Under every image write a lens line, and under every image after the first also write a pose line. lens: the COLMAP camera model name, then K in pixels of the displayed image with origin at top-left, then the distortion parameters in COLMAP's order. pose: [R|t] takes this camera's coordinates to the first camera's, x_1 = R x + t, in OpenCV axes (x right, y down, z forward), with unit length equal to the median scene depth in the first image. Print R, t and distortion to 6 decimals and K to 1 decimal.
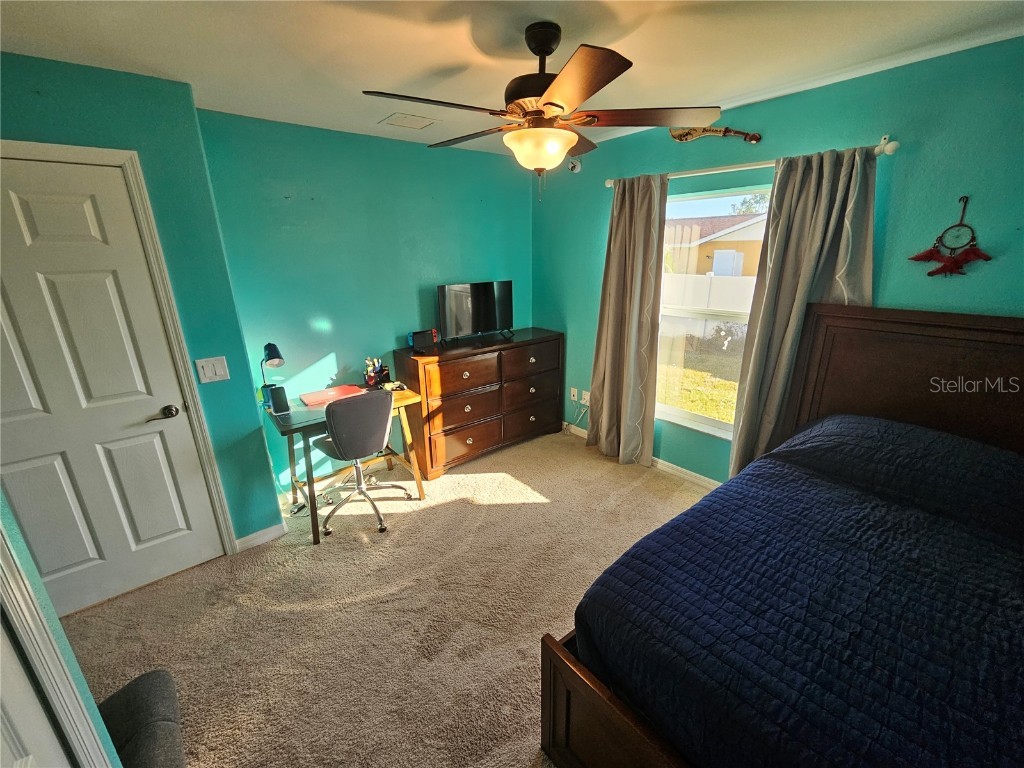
lens RADIAL K [[427.9, 0, 516.8], [0, 427.9, 386.1], [0, 0, 1]] dist [-0.000871, -0.000175]
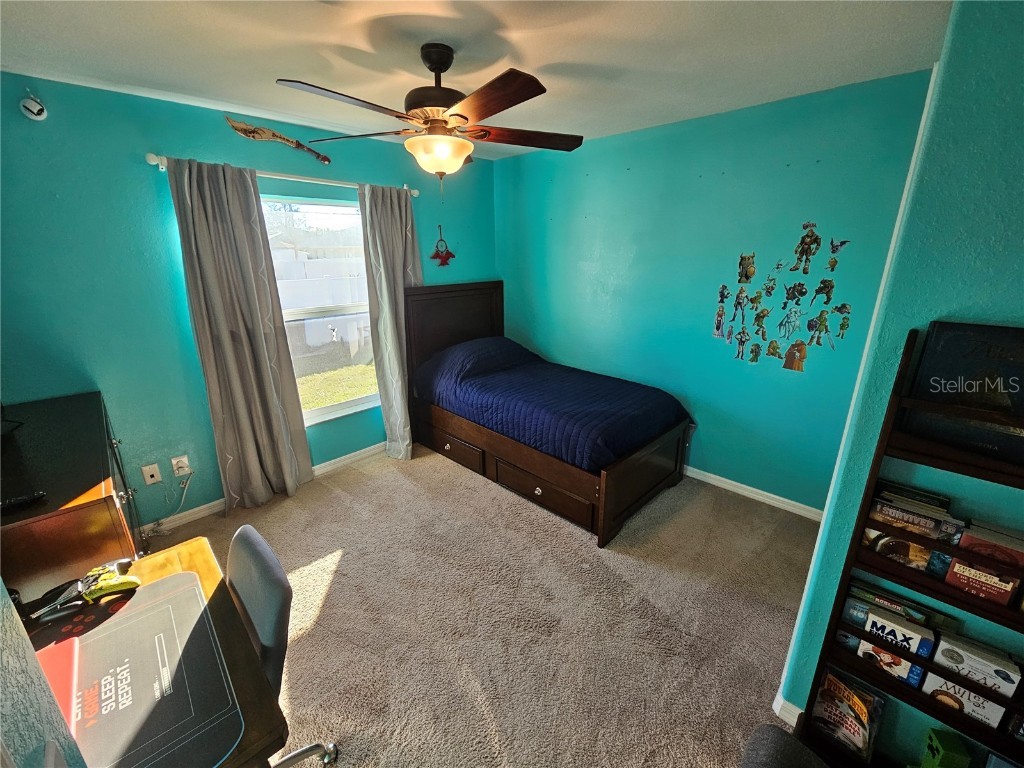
lens RADIAL K [[427.9, 0, 516.8], [0, 427.9, 386.1], [0, 0, 1]] dist [-0.000871, -0.000175]
pose [[-0.113737, -0.282267, 0.952570, -1.016571], [0.312285, 0.900039, 0.303988, -0.249954], [-0.943155, 0.332048, -0.014220, 0.883384]]
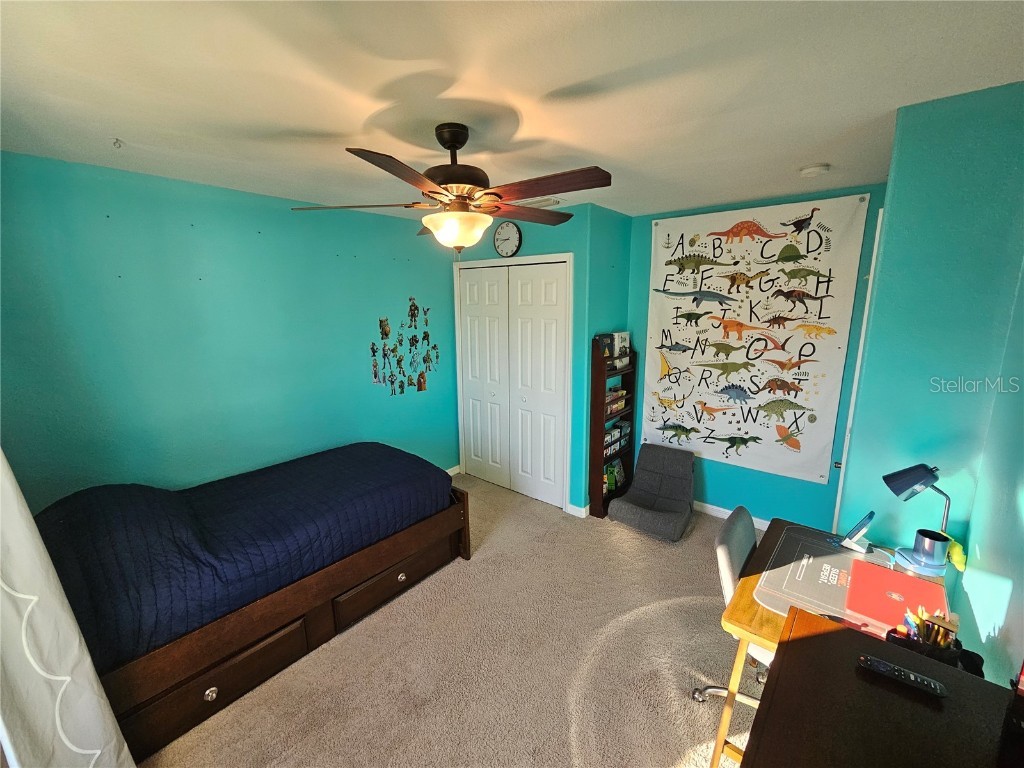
lens RADIAL K [[427.9, 0, 516.8], [0, 427.9, 386.1], [0, 0, 1]] dist [-0.000871, -0.000175]
pose [[-0.976351, 0.069397, -0.204749, 0.137256], [-0.039733, 0.873346, 0.485477, -0.631133], [0.212508, 0.482131, -0.849935, 1.820728]]
